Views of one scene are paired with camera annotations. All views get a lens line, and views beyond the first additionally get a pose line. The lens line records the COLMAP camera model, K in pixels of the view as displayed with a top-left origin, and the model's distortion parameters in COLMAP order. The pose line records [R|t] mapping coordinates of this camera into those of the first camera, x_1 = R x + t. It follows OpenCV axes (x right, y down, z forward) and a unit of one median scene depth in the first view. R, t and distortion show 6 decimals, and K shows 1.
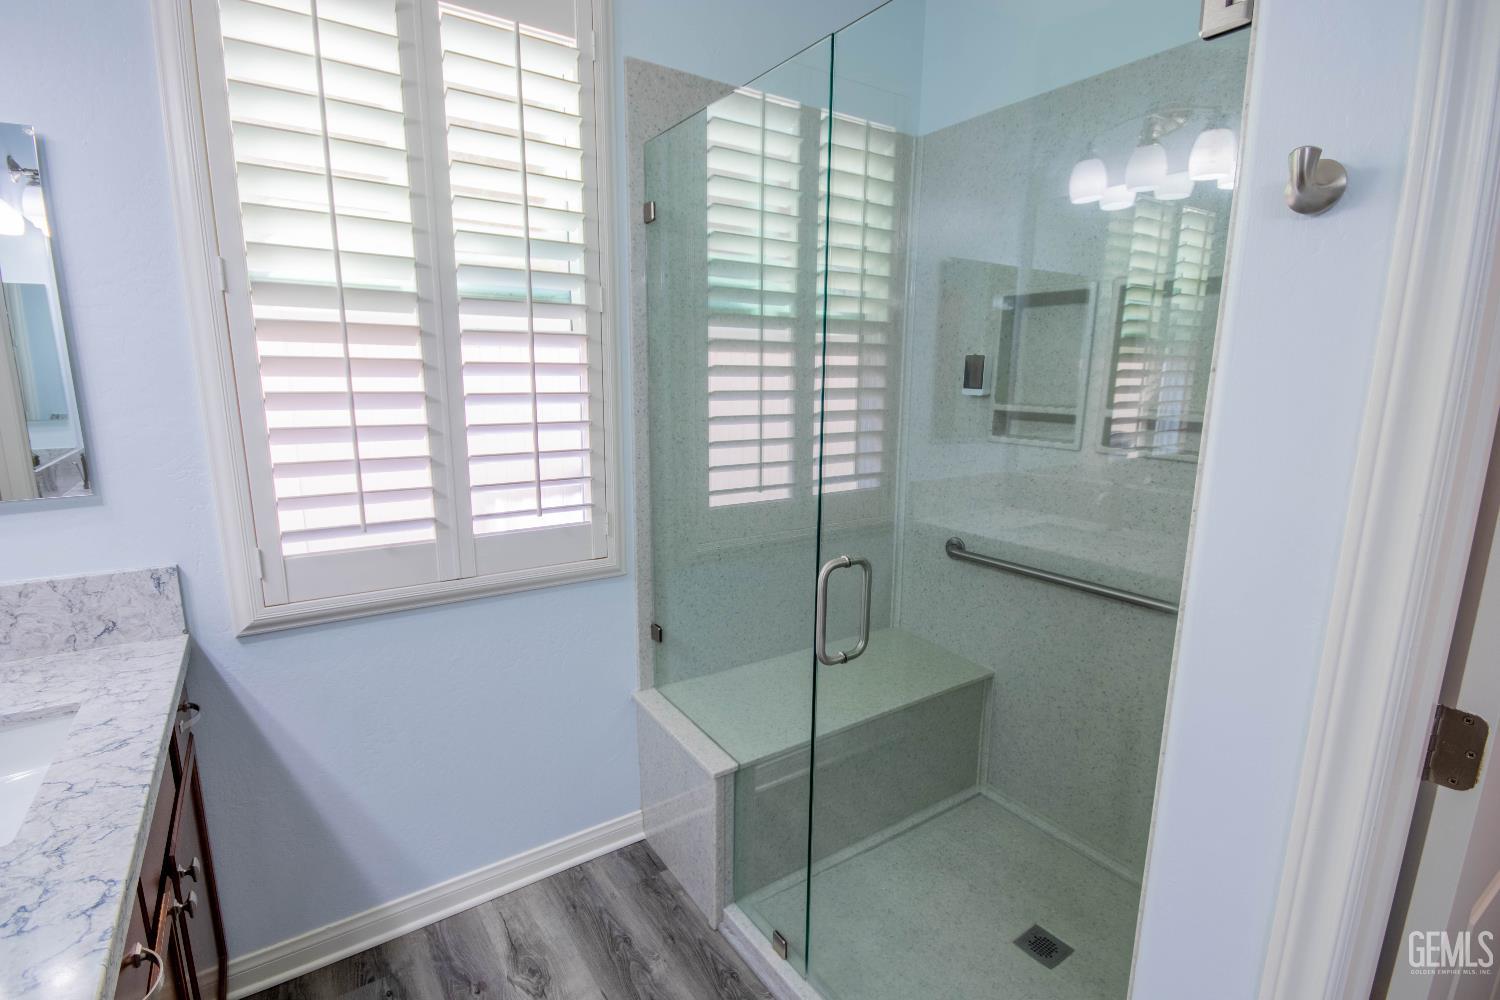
lens RADIAL K [[698.3, 0, 738.8], [0, 698.3, 510.0], [0, 0, 1]] dist [0.004436, -0.009292]
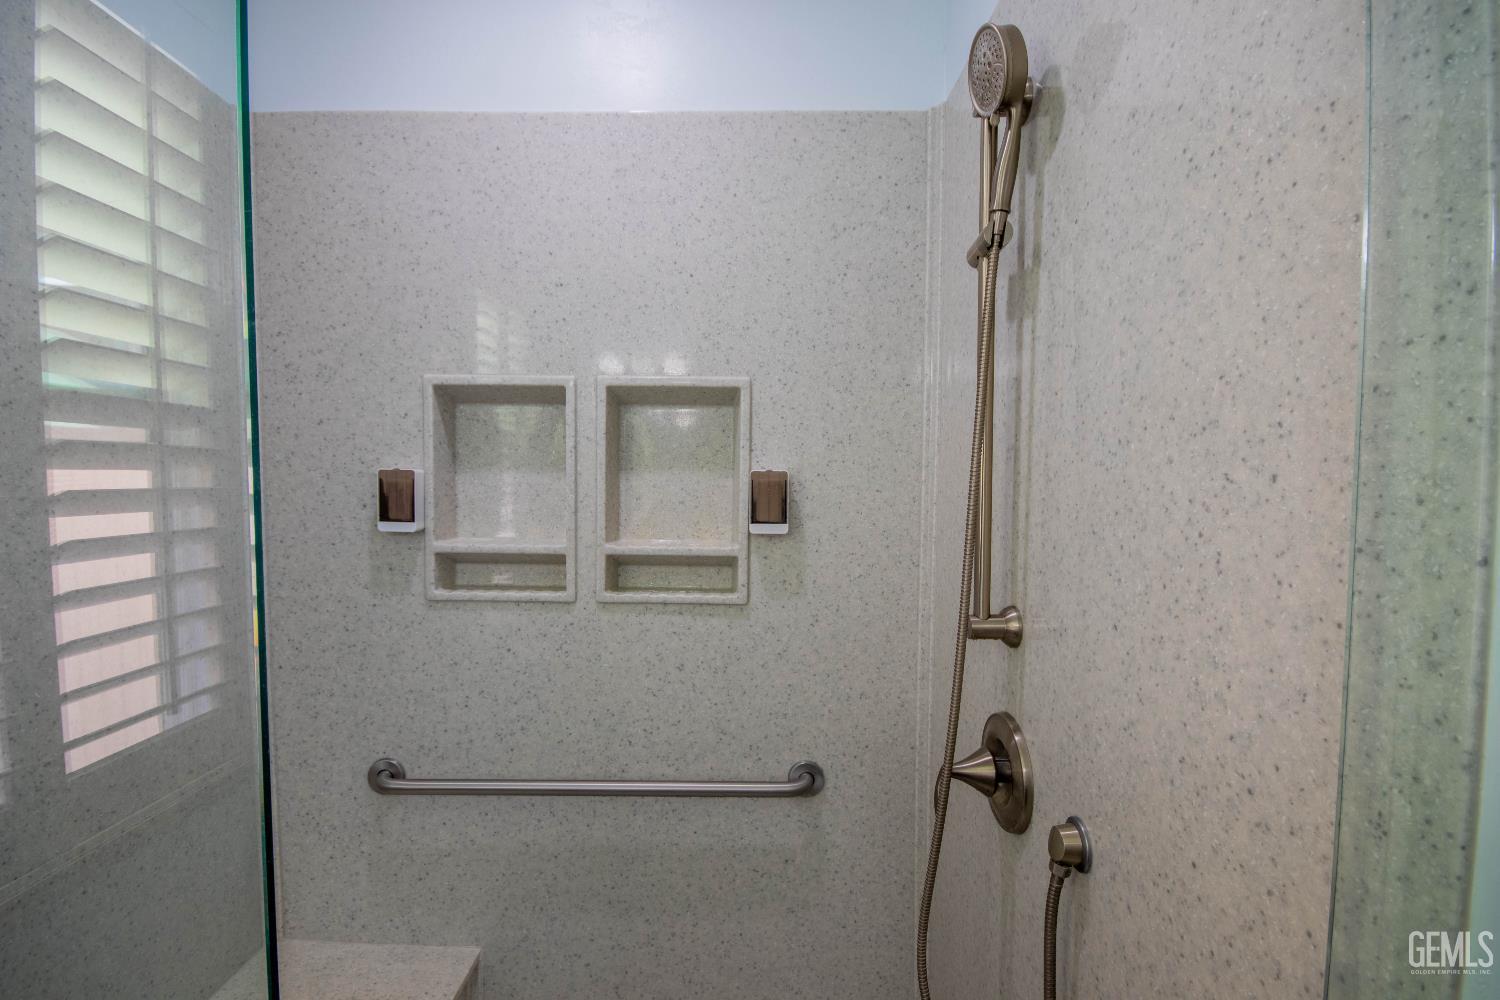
lens RADIAL K [[698.3, 0, 754.7], [0, 698.3, 506.0], [0, 0, 1]] dist [0.004436, -0.009292]
pose [[0.561175, -0.046421, 0.826394, -0.004768], [0.153977, 0.986852, -0.049126, -0.109029], [-0.813249, 0.154814, 0.560945, 0.387379]]
